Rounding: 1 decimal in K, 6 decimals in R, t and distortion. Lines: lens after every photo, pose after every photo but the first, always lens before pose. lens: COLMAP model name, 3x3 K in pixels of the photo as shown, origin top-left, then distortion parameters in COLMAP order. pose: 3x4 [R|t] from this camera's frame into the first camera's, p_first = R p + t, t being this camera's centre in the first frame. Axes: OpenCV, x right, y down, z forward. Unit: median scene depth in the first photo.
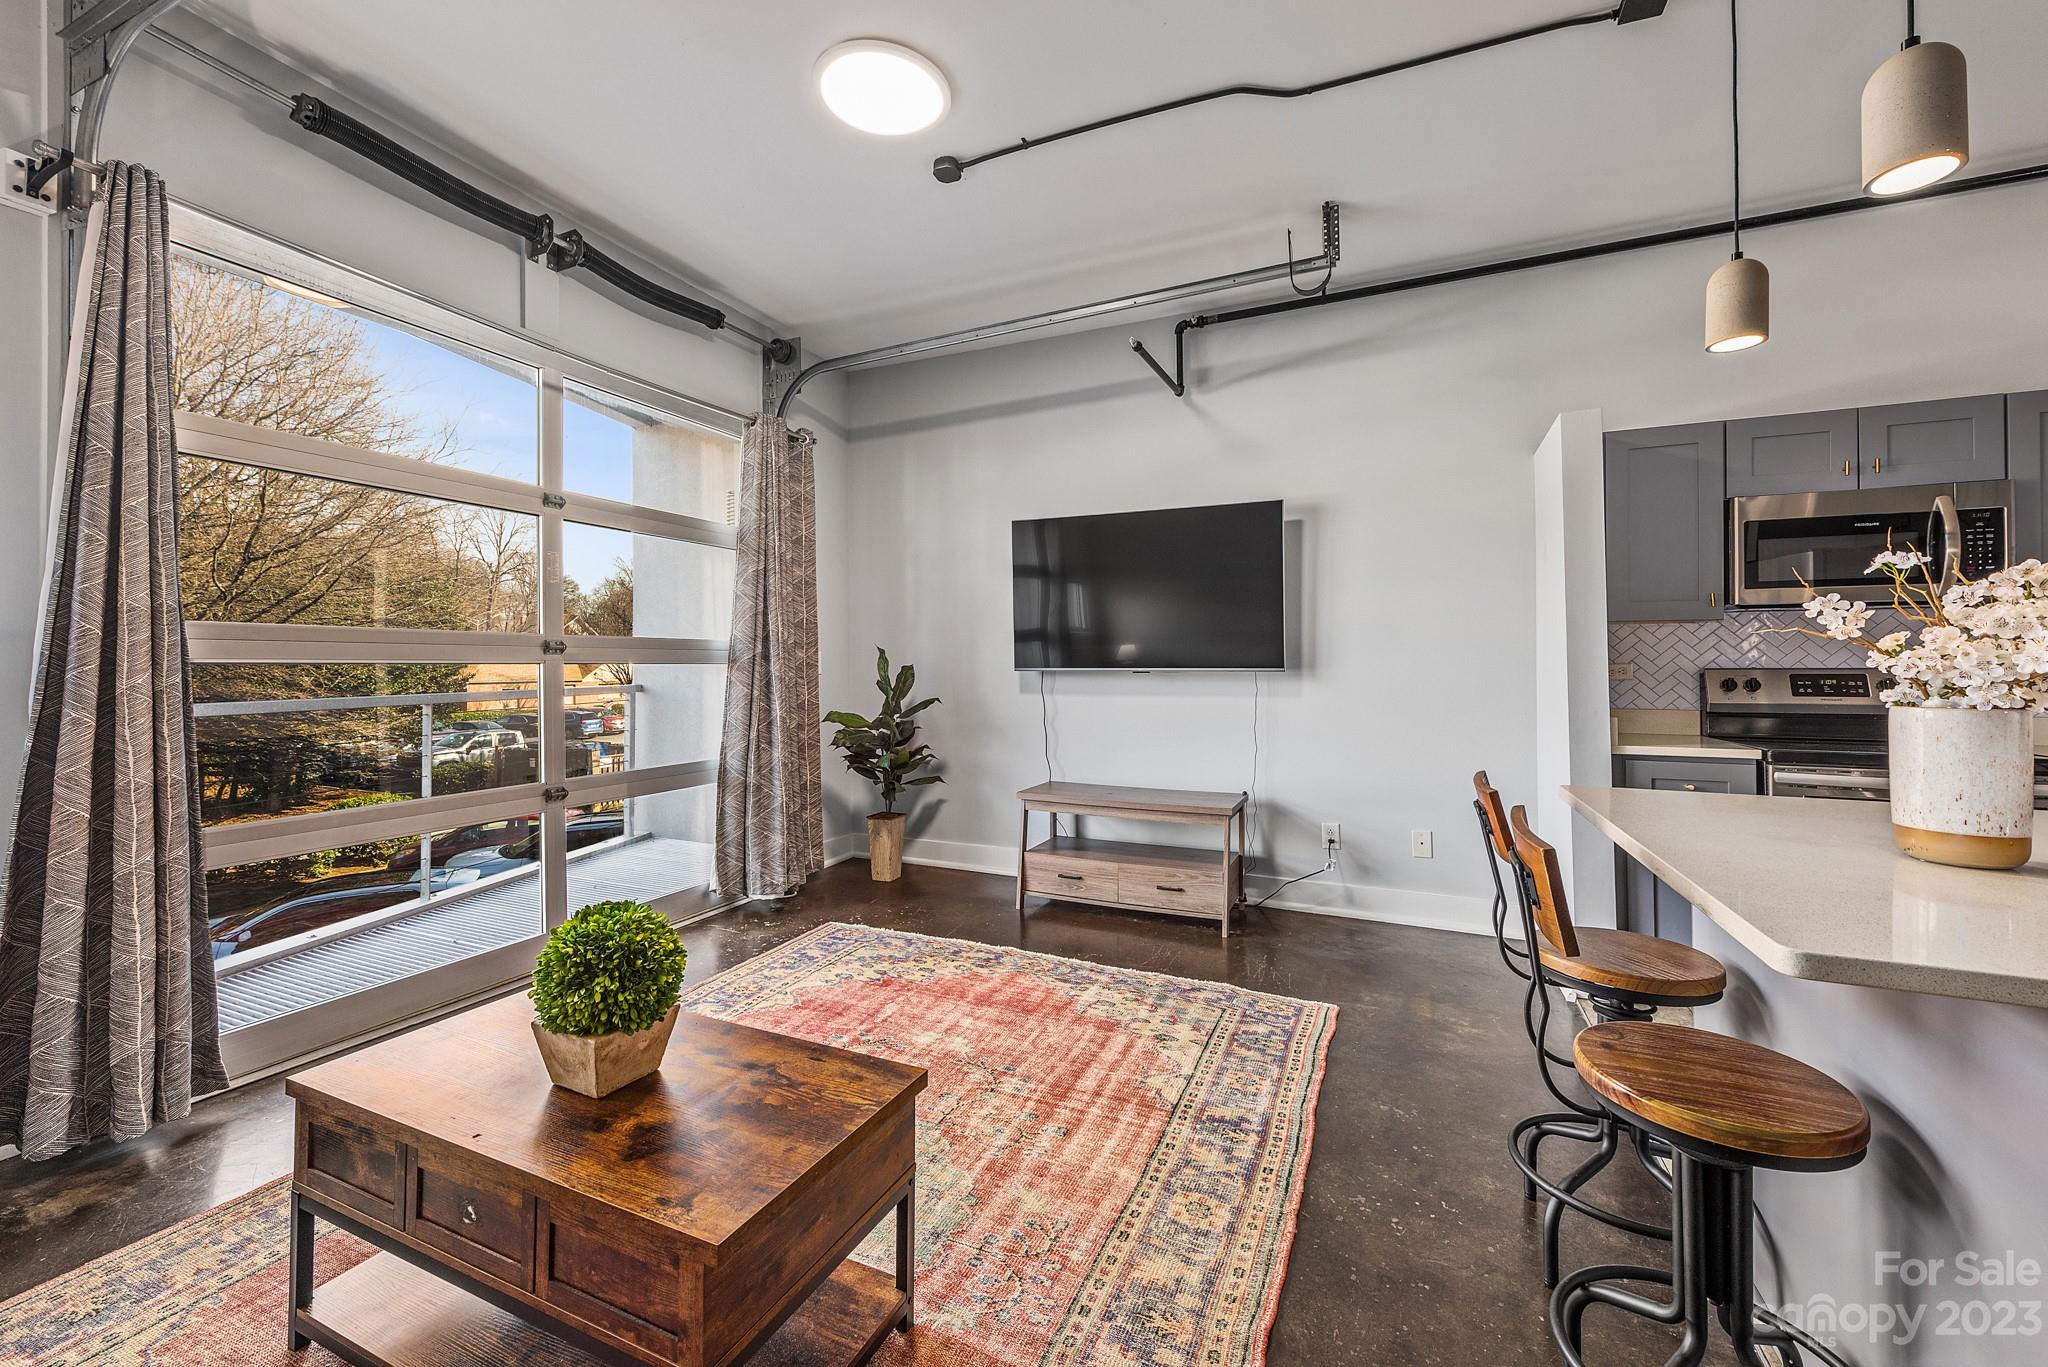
lens RADIAL K [[815.8, 0, 1034.1], [0, 815.8, 653.5], [0, 0, 1]] dist [0.007904, -0.000053]
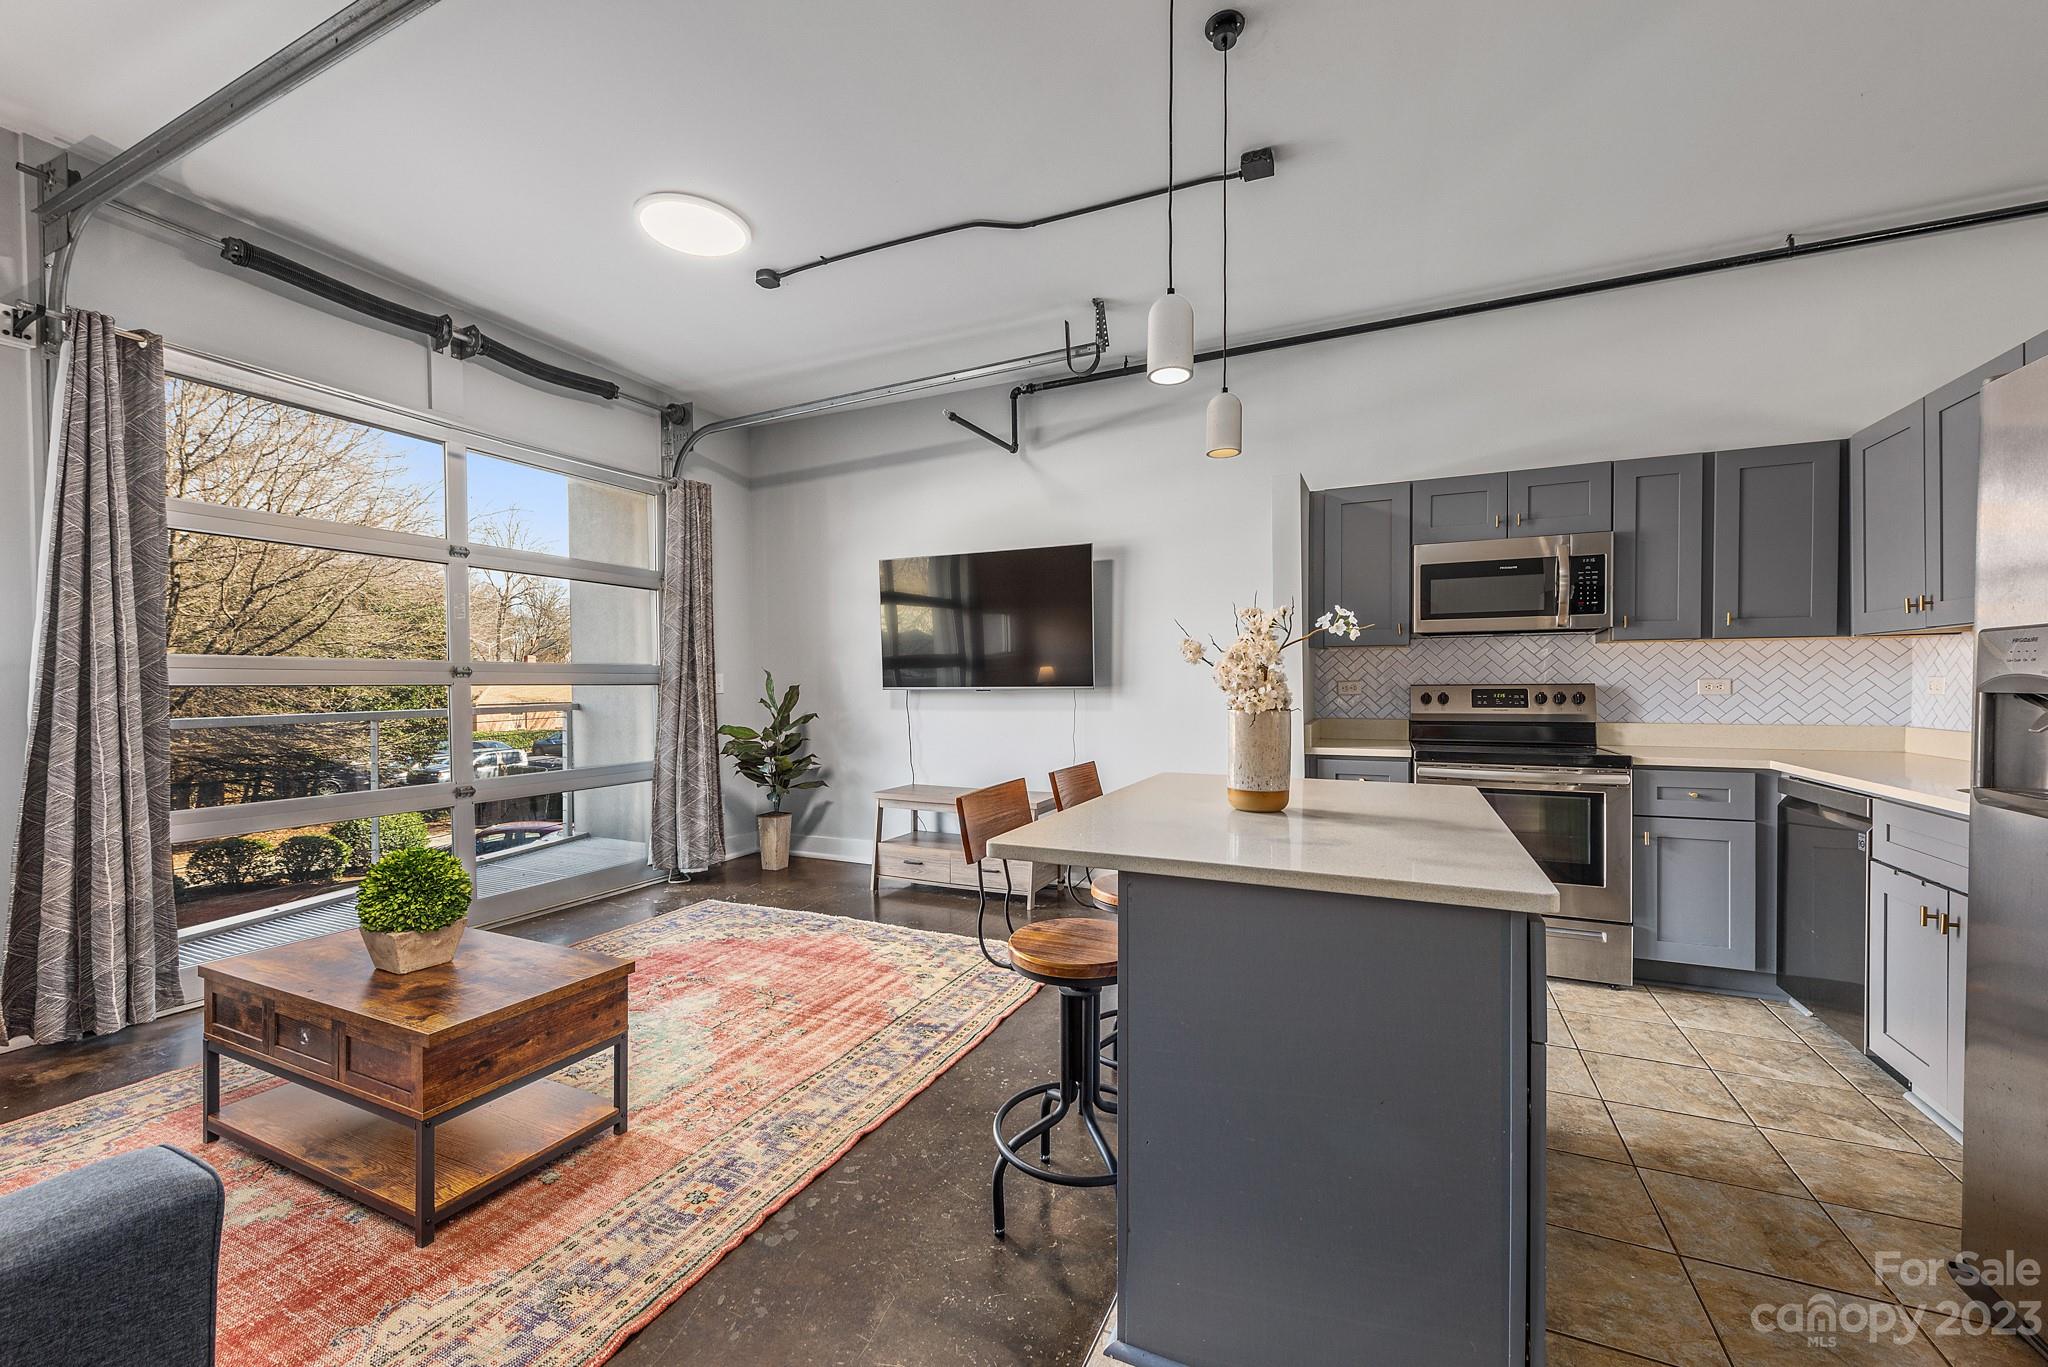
lens RADIAL K [[801.7, 0, 1029.8], [0, 801.7, 691.2], [0, 0, 1]] dist [0.007561, -0.000266]
pose [[0.999955, -0.004724, -0.008248, 0.304250], [0.004907, 0.999739, 0.022327, -0.001862], [0.008140, -0.022366, 0.999717, -0.218312]]
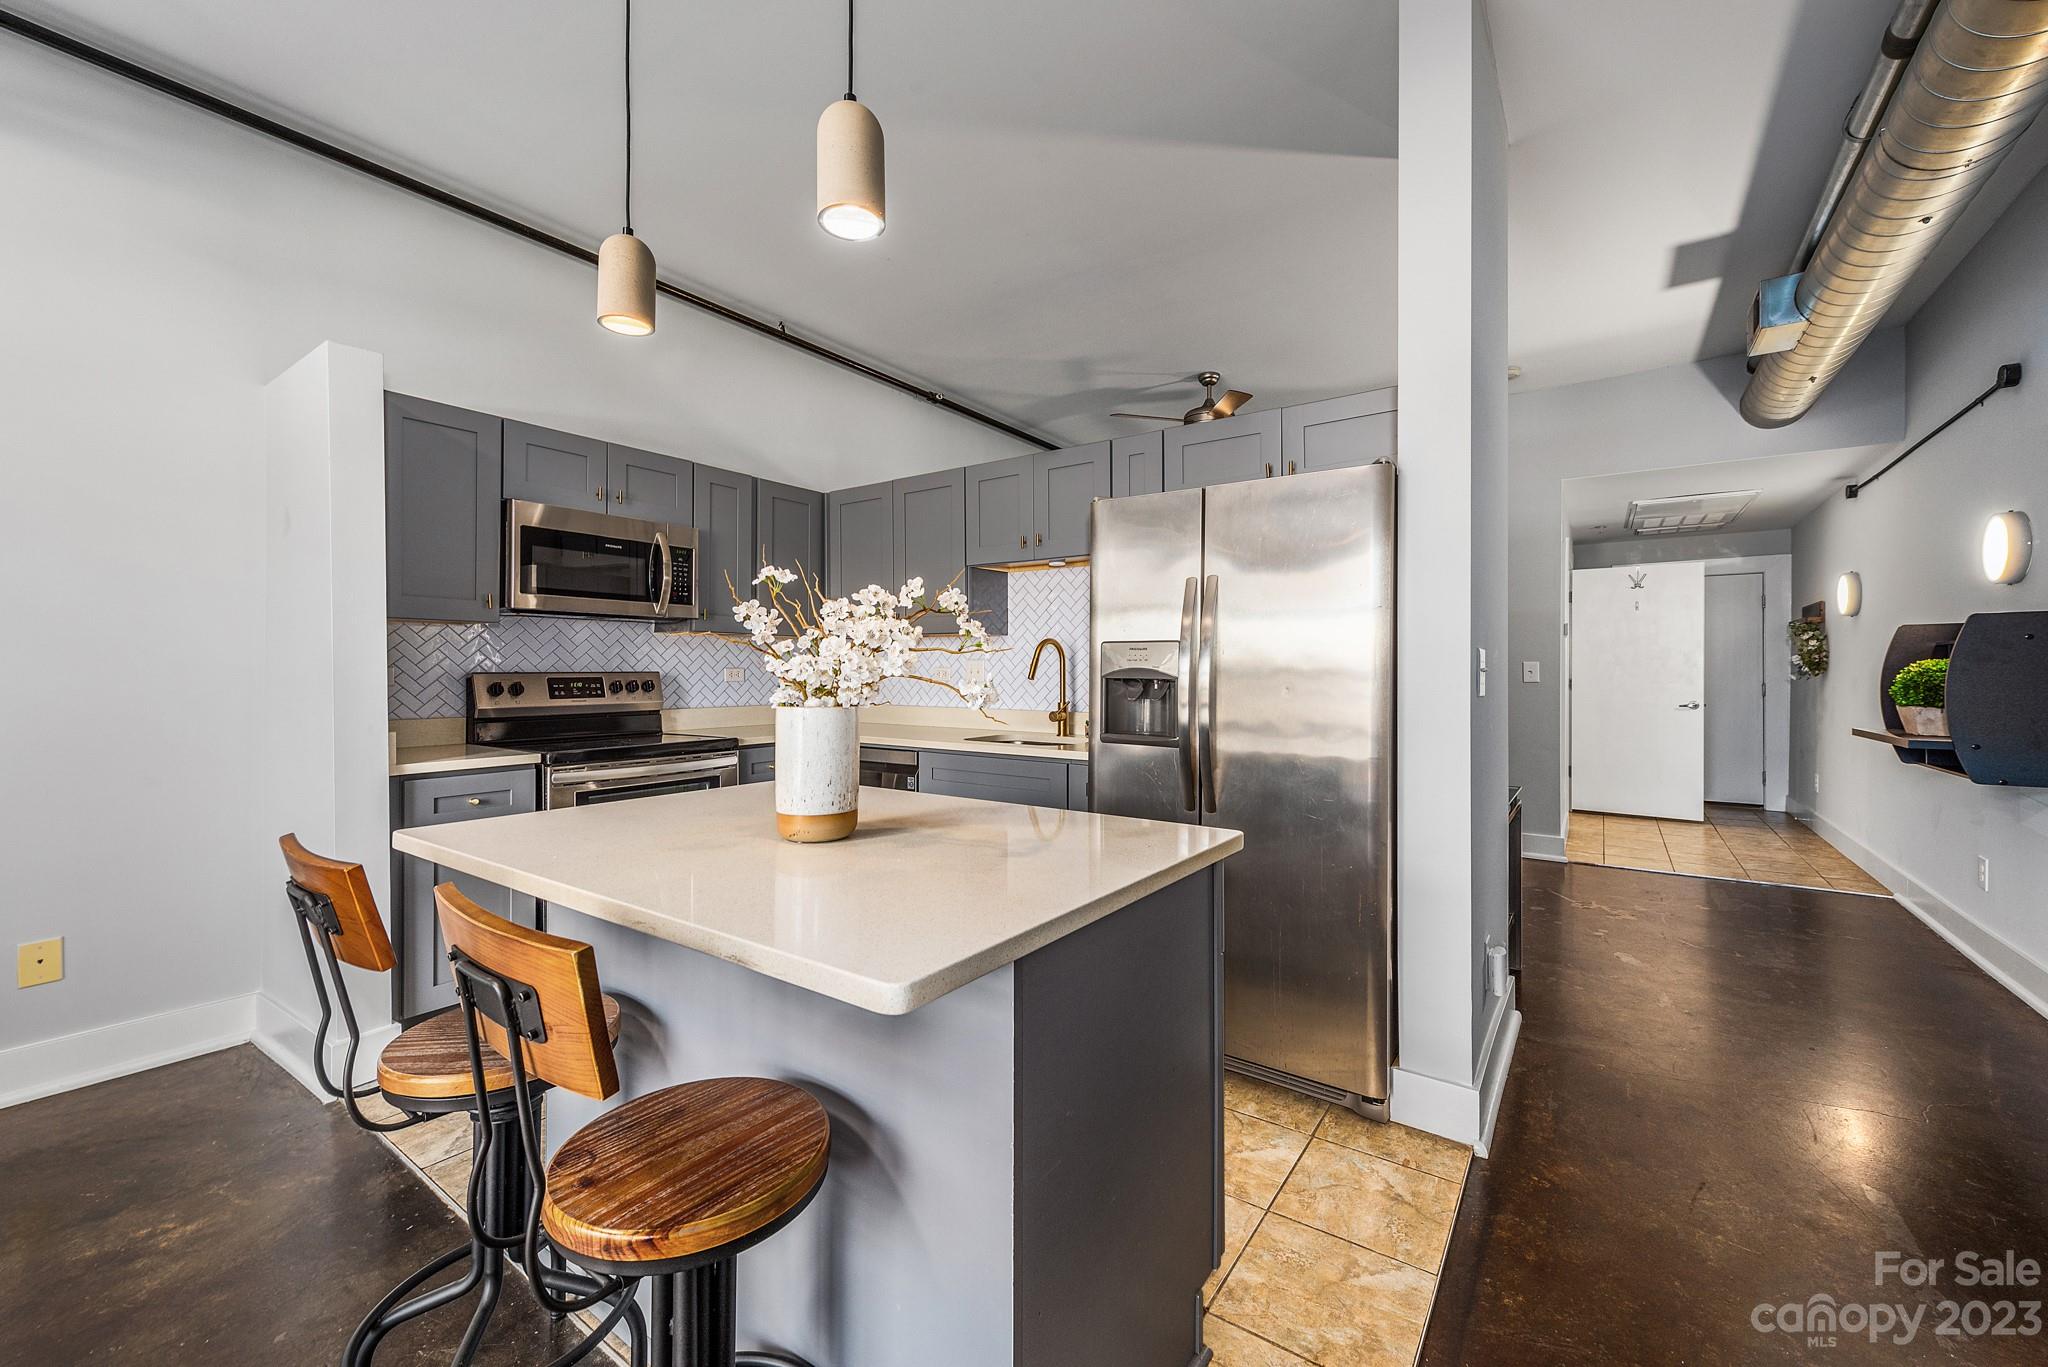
lens RADIAL K [[805.5, 0, 1043.4], [0, 805.5, 670.7], [0, 0, 1]] dist [0.005898, -0.000041]
pose [[0.186089, -0.001005, 0.982532, 0.024612], [-0.014652, 0.999885, 0.003798, 0.002890], [-0.982424, -0.015103, 0.186053, 0.203384]]
